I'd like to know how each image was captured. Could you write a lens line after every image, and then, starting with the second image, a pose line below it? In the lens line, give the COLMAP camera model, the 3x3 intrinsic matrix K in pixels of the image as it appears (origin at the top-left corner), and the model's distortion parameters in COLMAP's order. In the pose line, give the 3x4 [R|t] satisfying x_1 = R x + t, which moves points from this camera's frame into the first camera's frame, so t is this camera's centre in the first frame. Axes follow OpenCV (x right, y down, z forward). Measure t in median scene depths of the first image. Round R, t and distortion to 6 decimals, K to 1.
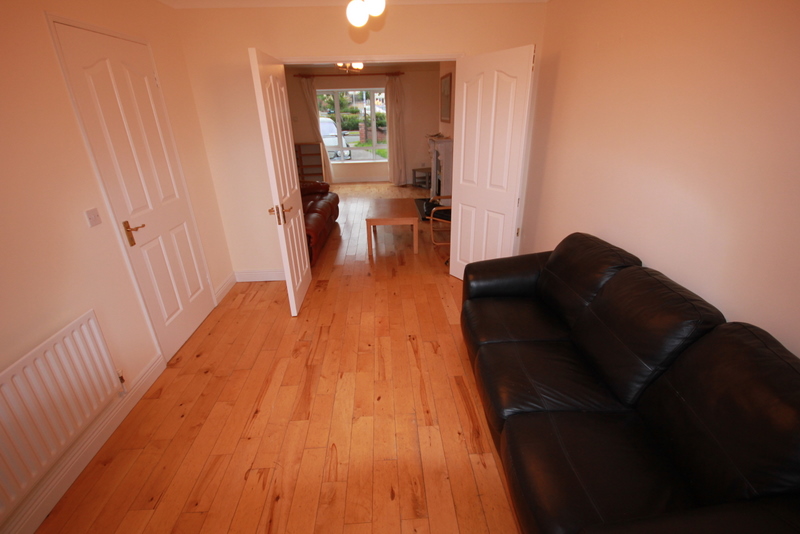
lens RADIAL K [[366.3, 0, 399.8], [0, 366.3, 265.2], [0, 0, 1]] dist [0.003685, -0.000473]
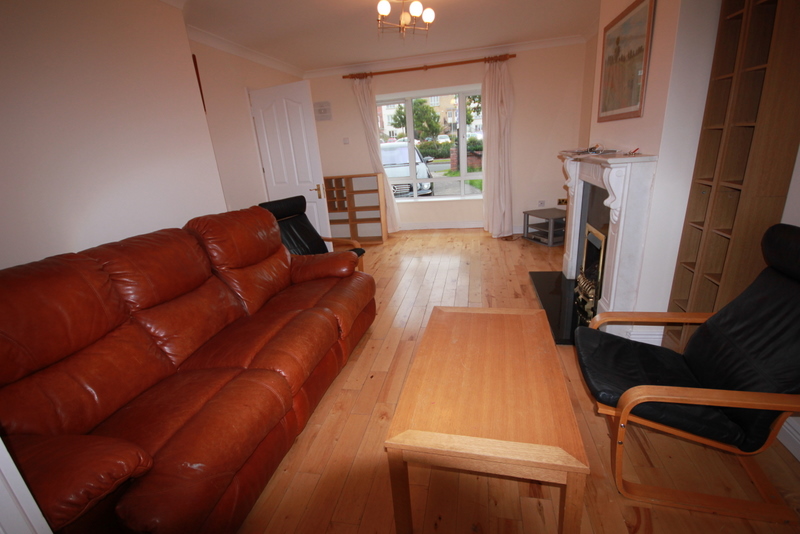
lens RADIAL K [[366.3, 0, 399.5], [0, 366.3, 267.4], [0, 0, 1]] dist [0.003685, -0.000473]
pose [[0.967395, 0.034064, -0.250971, -0.008544], [-0.050431, 0.996979, -0.059075, -0.120888], [0.248200, 0.069805, 0.966190, 0.360602]]
